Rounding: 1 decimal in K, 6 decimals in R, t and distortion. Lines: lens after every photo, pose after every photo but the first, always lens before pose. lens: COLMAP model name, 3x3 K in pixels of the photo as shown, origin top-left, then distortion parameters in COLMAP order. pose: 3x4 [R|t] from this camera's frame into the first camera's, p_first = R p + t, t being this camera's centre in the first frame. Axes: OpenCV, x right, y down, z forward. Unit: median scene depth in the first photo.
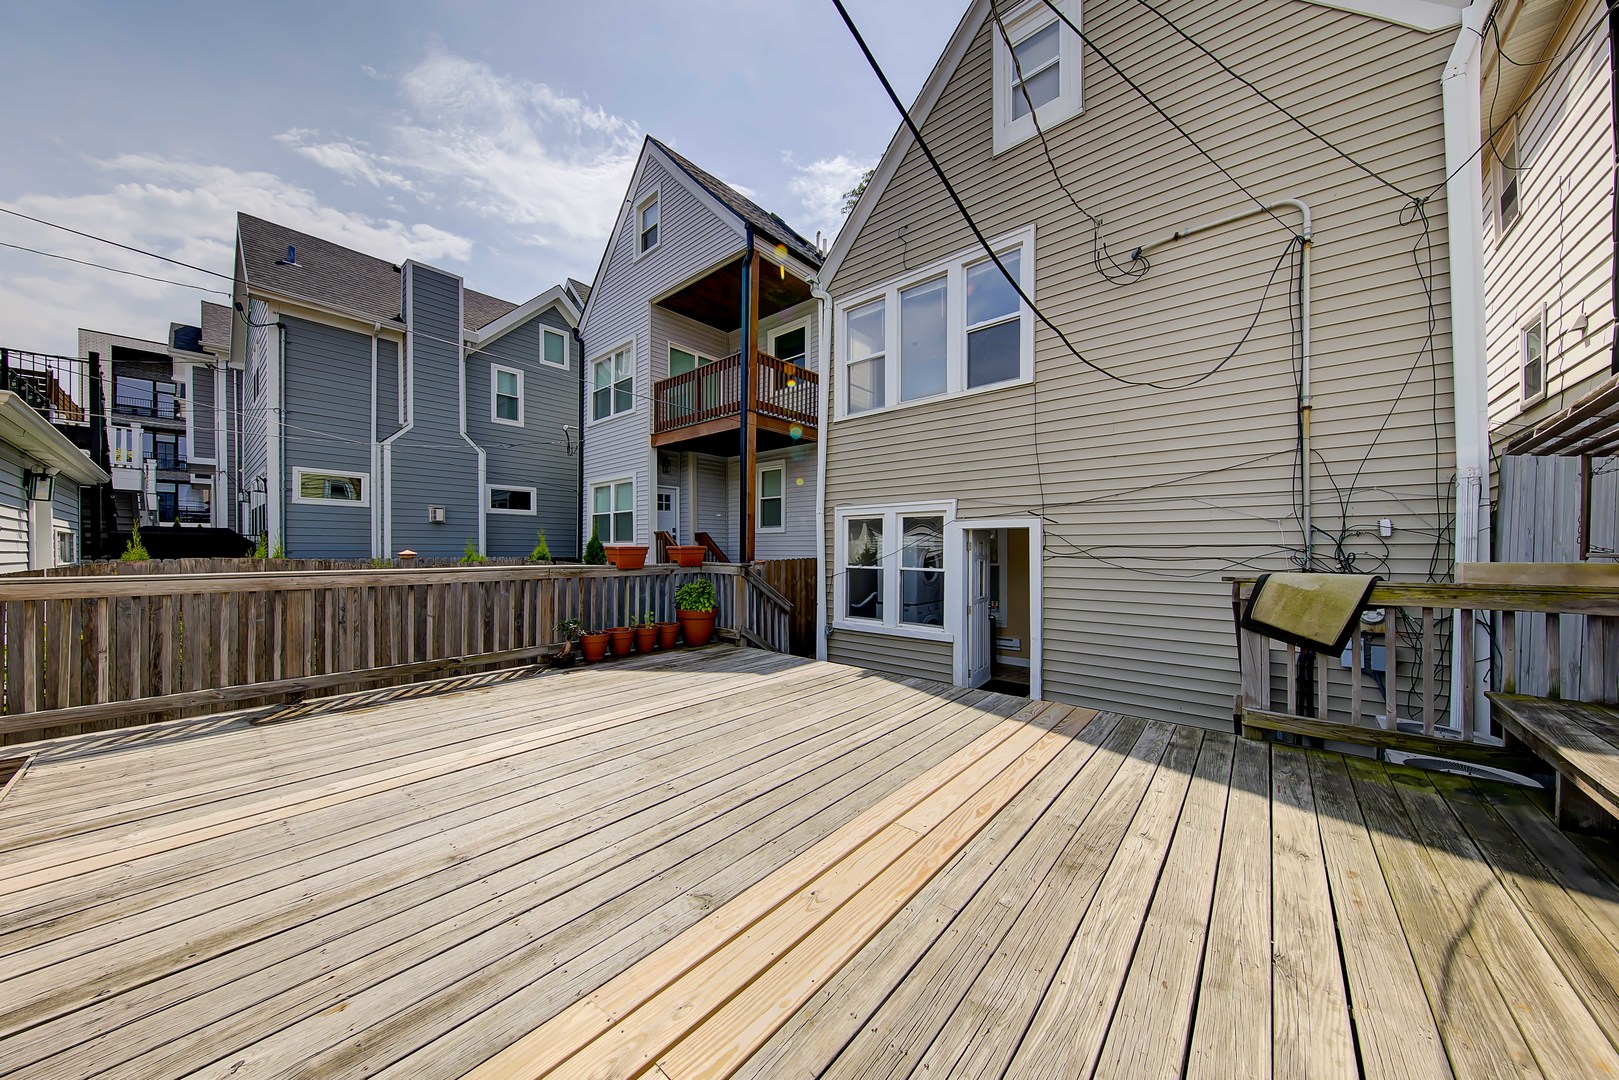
lens RADIAL K [[534.0, 0, 809.5], [0, 534.0, 540.0], [0, 0, 1]] dist [0.000217, -0.000020]
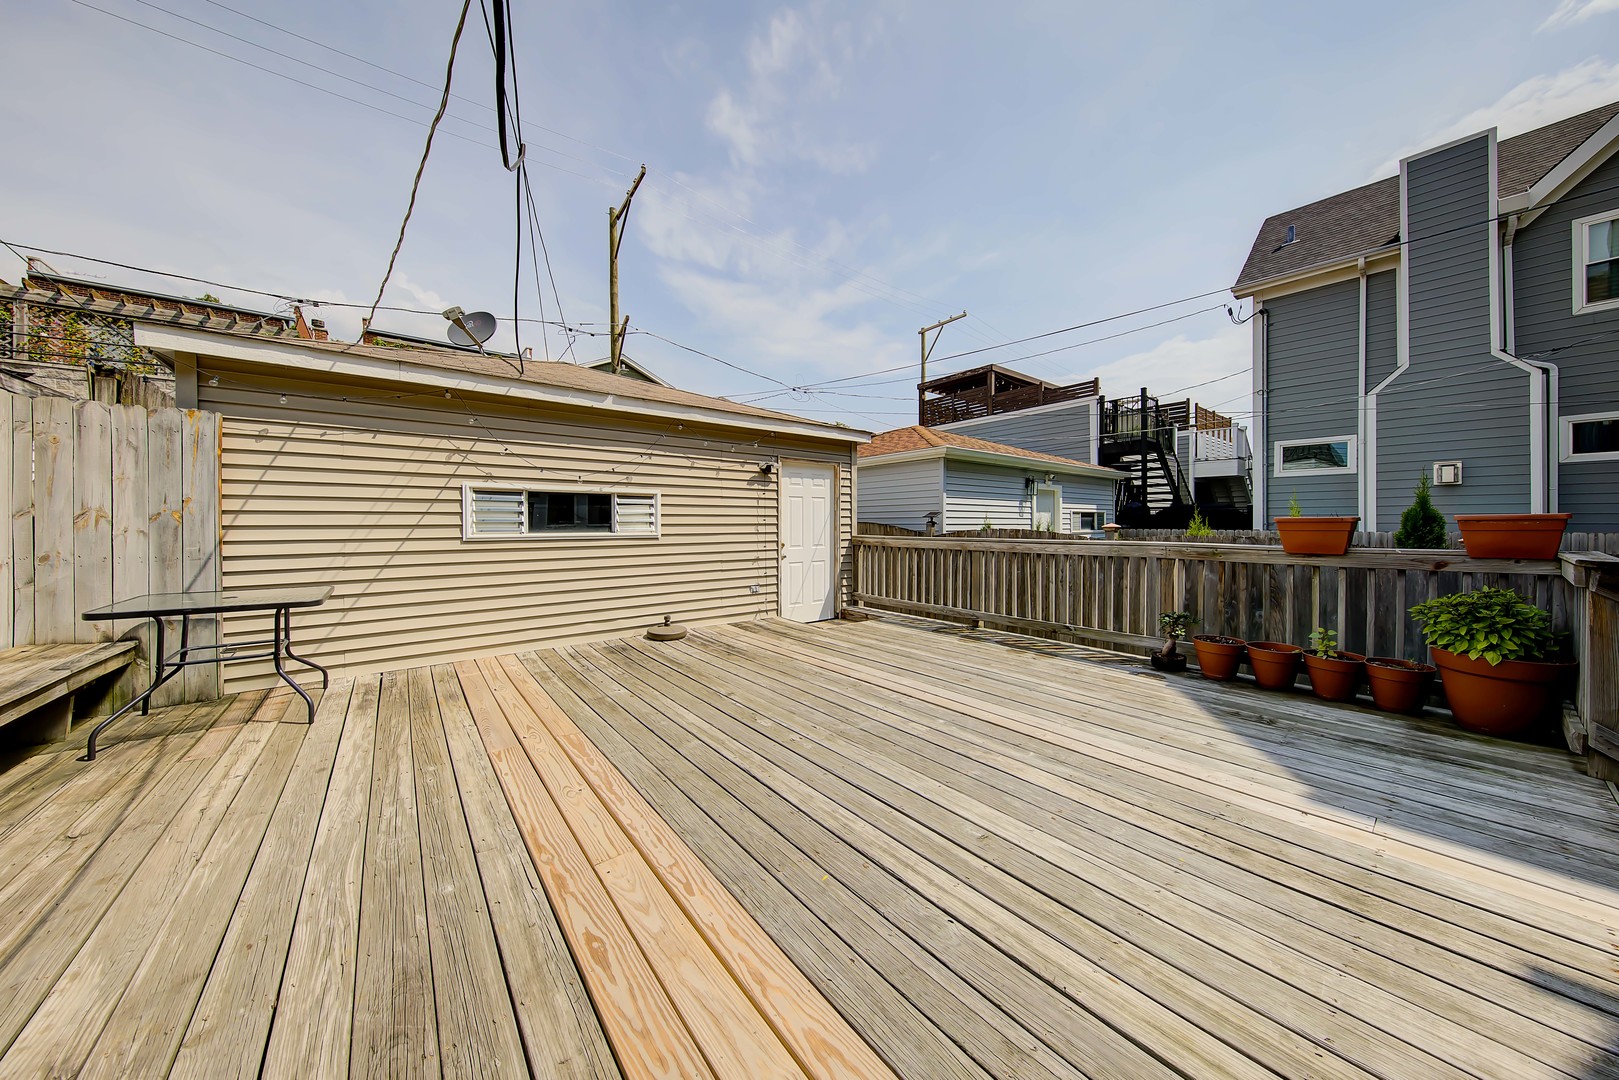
lens RADIAL K [[519.8, 0, 810.9], [0, 519.8, 512.7], [0, 0, 1]] dist [0.000219, -0.001965]
pose [[-0.180878, -0.017021, -0.983358, 0.367498], [0.019467, 0.999592, -0.020883, 0.007866], [0.983313, -0.022921, -0.180473, 0.568704]]
